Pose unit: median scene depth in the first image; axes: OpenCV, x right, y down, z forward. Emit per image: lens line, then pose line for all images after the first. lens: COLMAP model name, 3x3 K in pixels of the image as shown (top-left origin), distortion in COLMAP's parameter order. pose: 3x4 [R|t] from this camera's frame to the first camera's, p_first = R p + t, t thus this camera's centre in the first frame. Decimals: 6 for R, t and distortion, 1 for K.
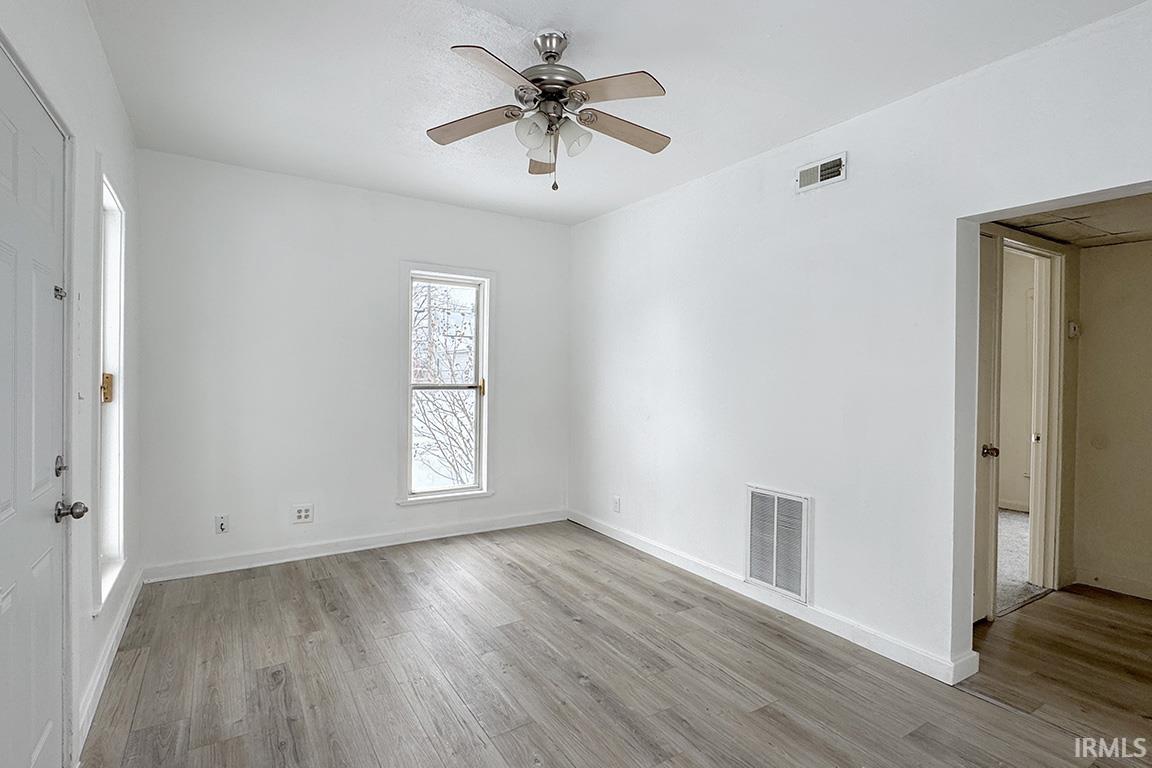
lens RADIAL K [[573.1, 0, 570.6], [0, 573.1, 374.8], [0, 0, 1]] dist [-0.002186, -0.000098]
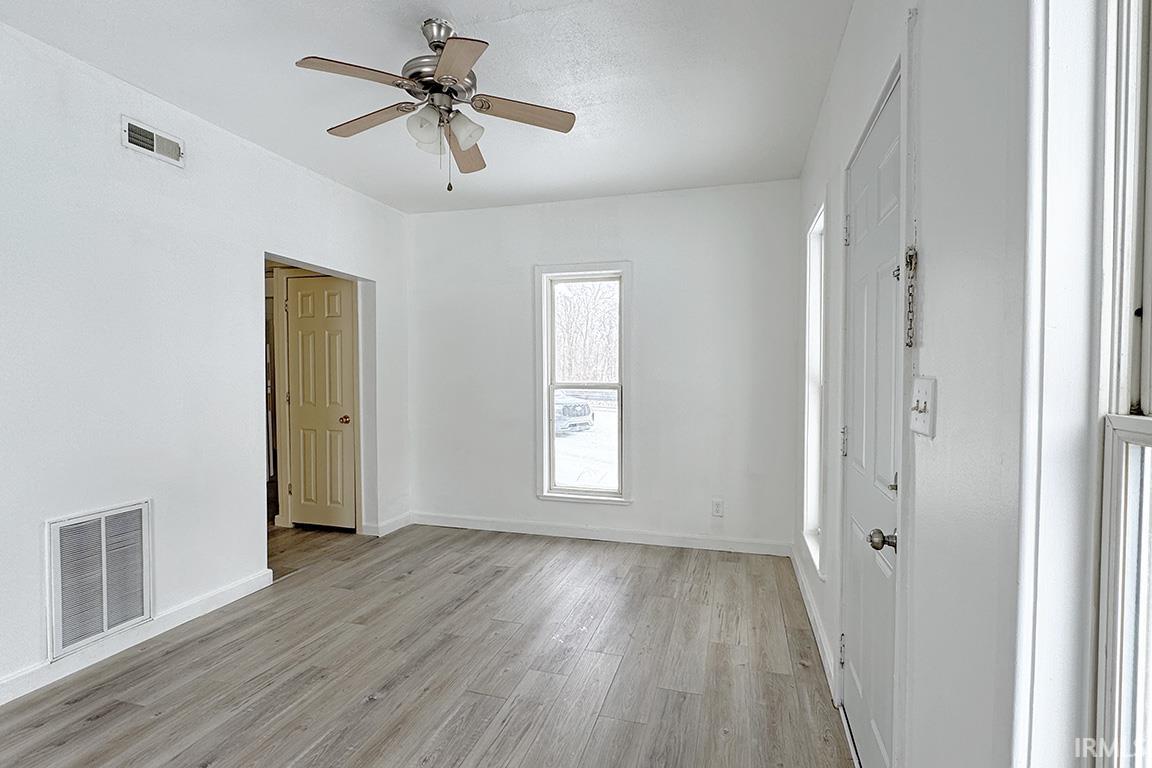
lens RADIAL K [[573.1, 0, 570.6], [0, 573.1, 374.8], [0, 0, 1]] dist [-0.002186, -0.000098]
pose [[-0.680649, -0.012901, 0.732496, -0.729110], [-0.010527, 0.999914, 0.007829, 0.003353], [-0.732534, -0.002382, -0.680727, 1.189602]]
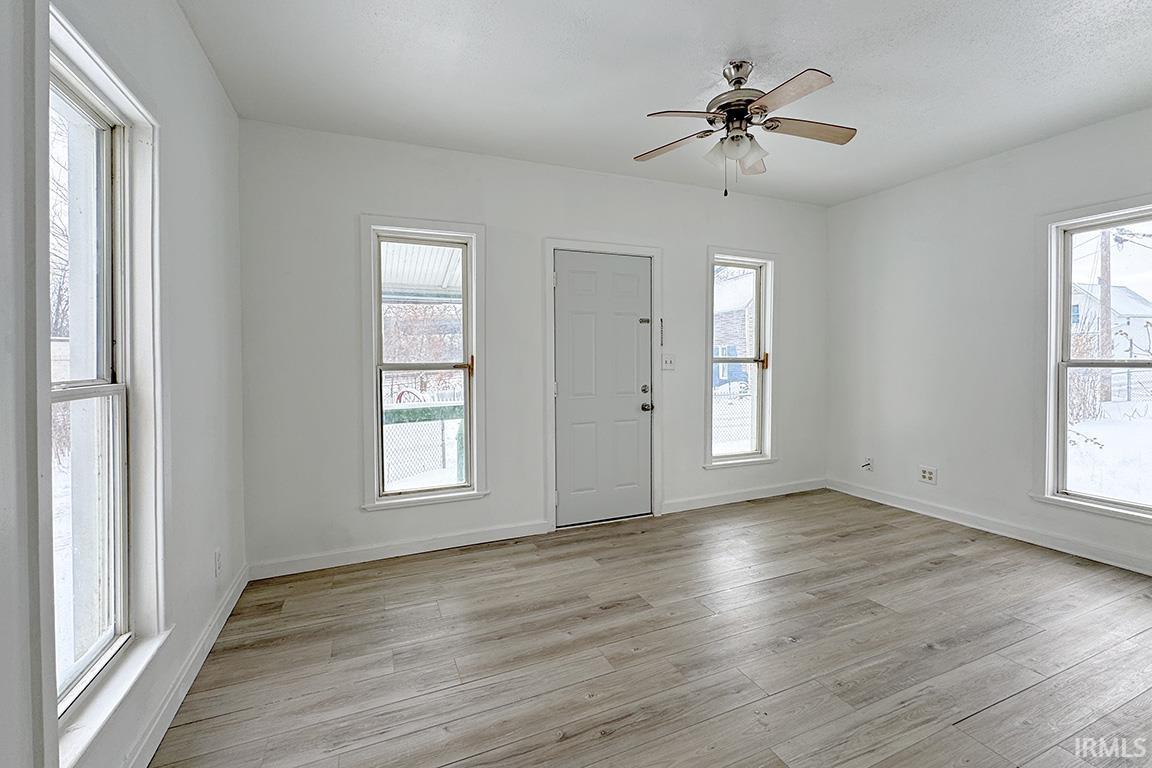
lens RADIAL K [[482.4, 0, 576.0], [0, 482.4, 384.0], [0, 0, 1]] dist [0.001234, -0.000065]
pose [[-0.139373, 0.050481, -0.988952, 0.790060], [0.008079, 0.998724, 0.049841, 0.014233], [0.990207, -0.001044, -0.139603, 0.626105]]
